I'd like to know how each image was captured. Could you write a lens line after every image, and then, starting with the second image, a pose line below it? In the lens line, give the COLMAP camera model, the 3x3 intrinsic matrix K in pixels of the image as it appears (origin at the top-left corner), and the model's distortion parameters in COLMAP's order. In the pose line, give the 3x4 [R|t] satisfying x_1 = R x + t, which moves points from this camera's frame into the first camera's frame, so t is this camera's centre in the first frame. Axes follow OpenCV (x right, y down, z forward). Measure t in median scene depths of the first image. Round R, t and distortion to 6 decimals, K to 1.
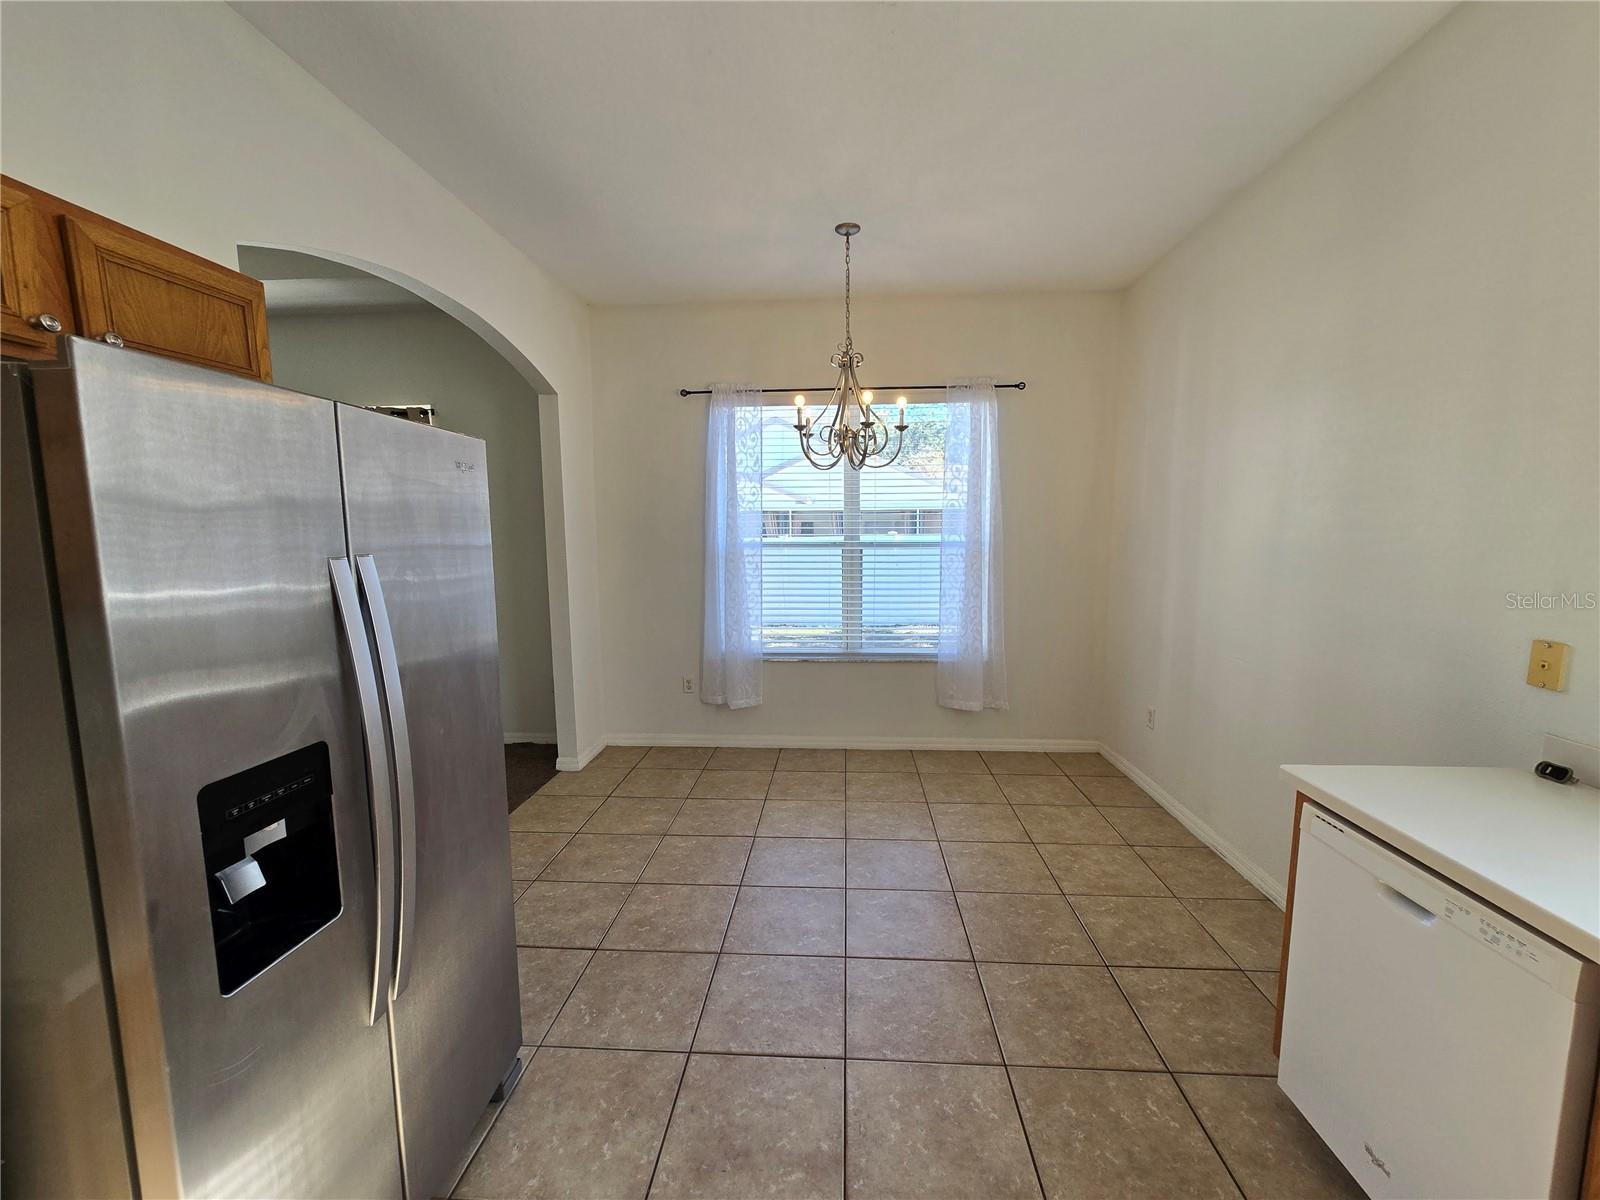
lens RADIAL K [[651.8, 0, 802.0], [0, 651.8, 609.5], [0, 0, 1]] dist [-0.001632, -0.000278]
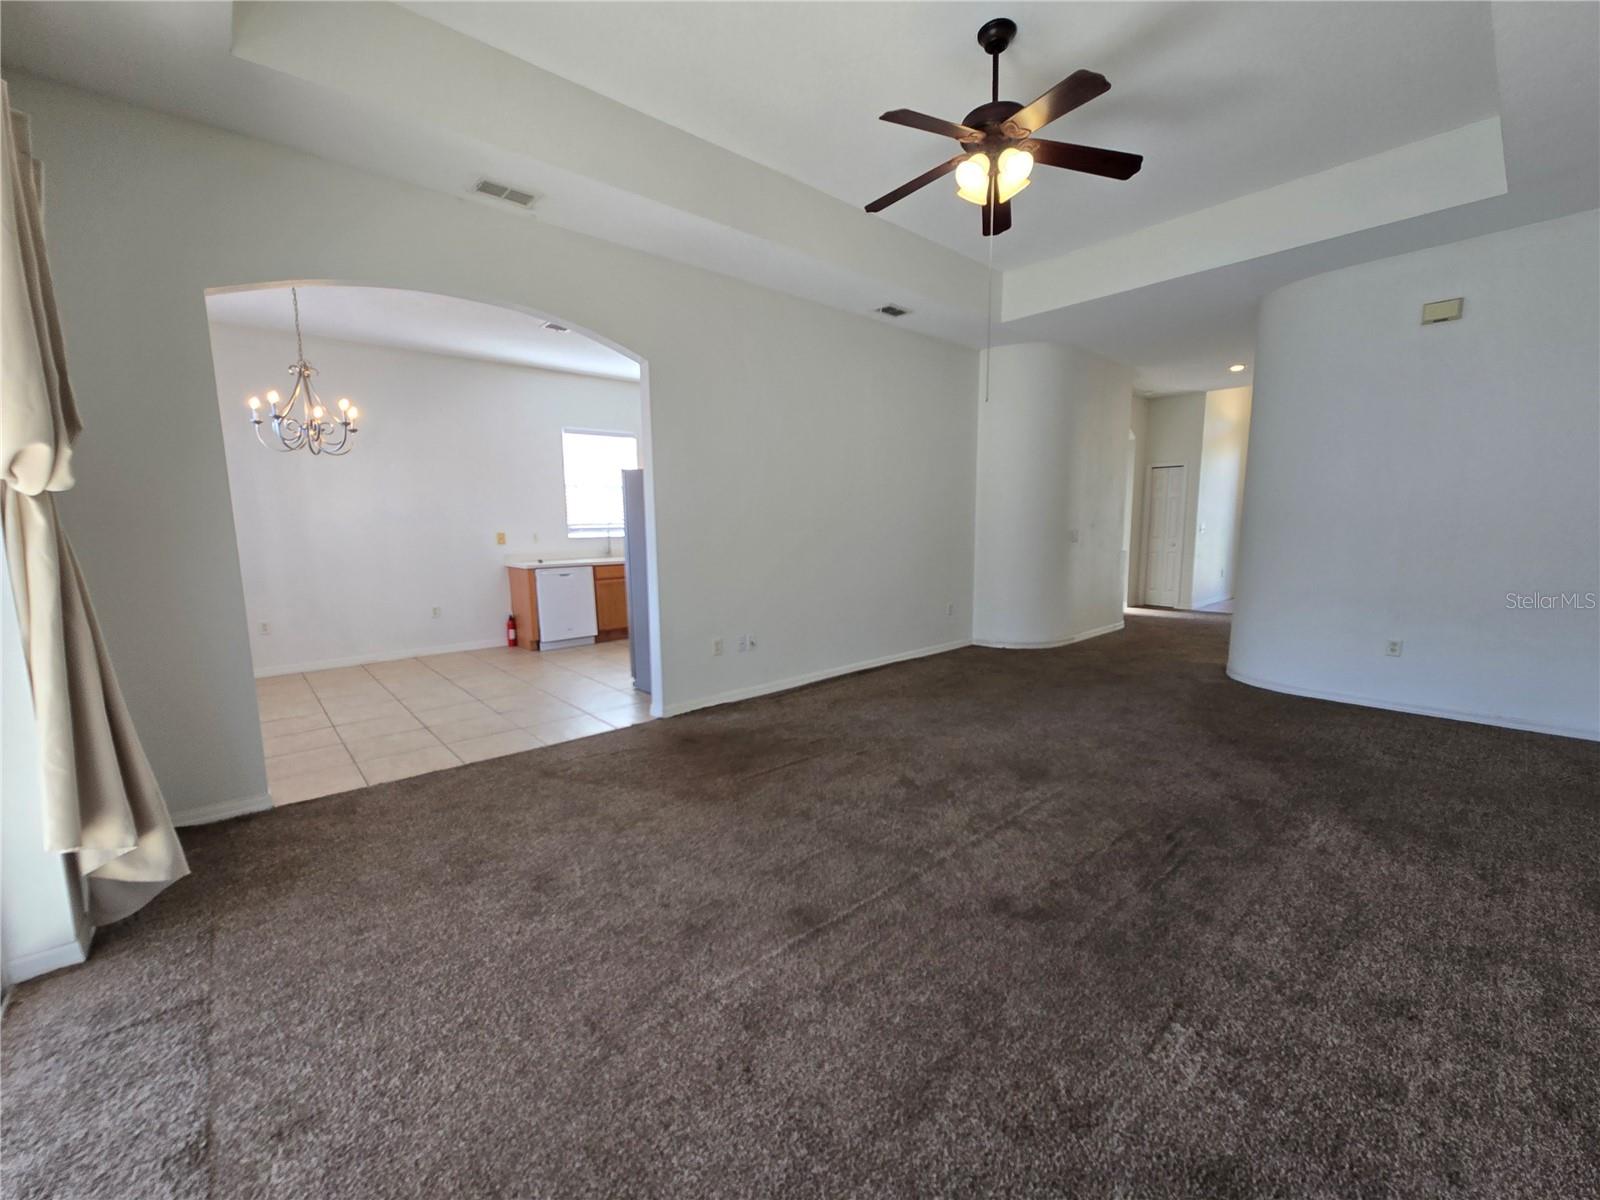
lens RADIAL K [[651.8, 0, 802.0], [0, 651.8, 609.5], [0, 0, 1]] dist [-0.001632, -0.000278]
pose [[-0.721052, -0.076856, 0.688605, -1.945399], [0.097236, 0.972770, 0.210390, -0.101512], [-0.686024, 0.218659, -0.693945, 1.593994]]
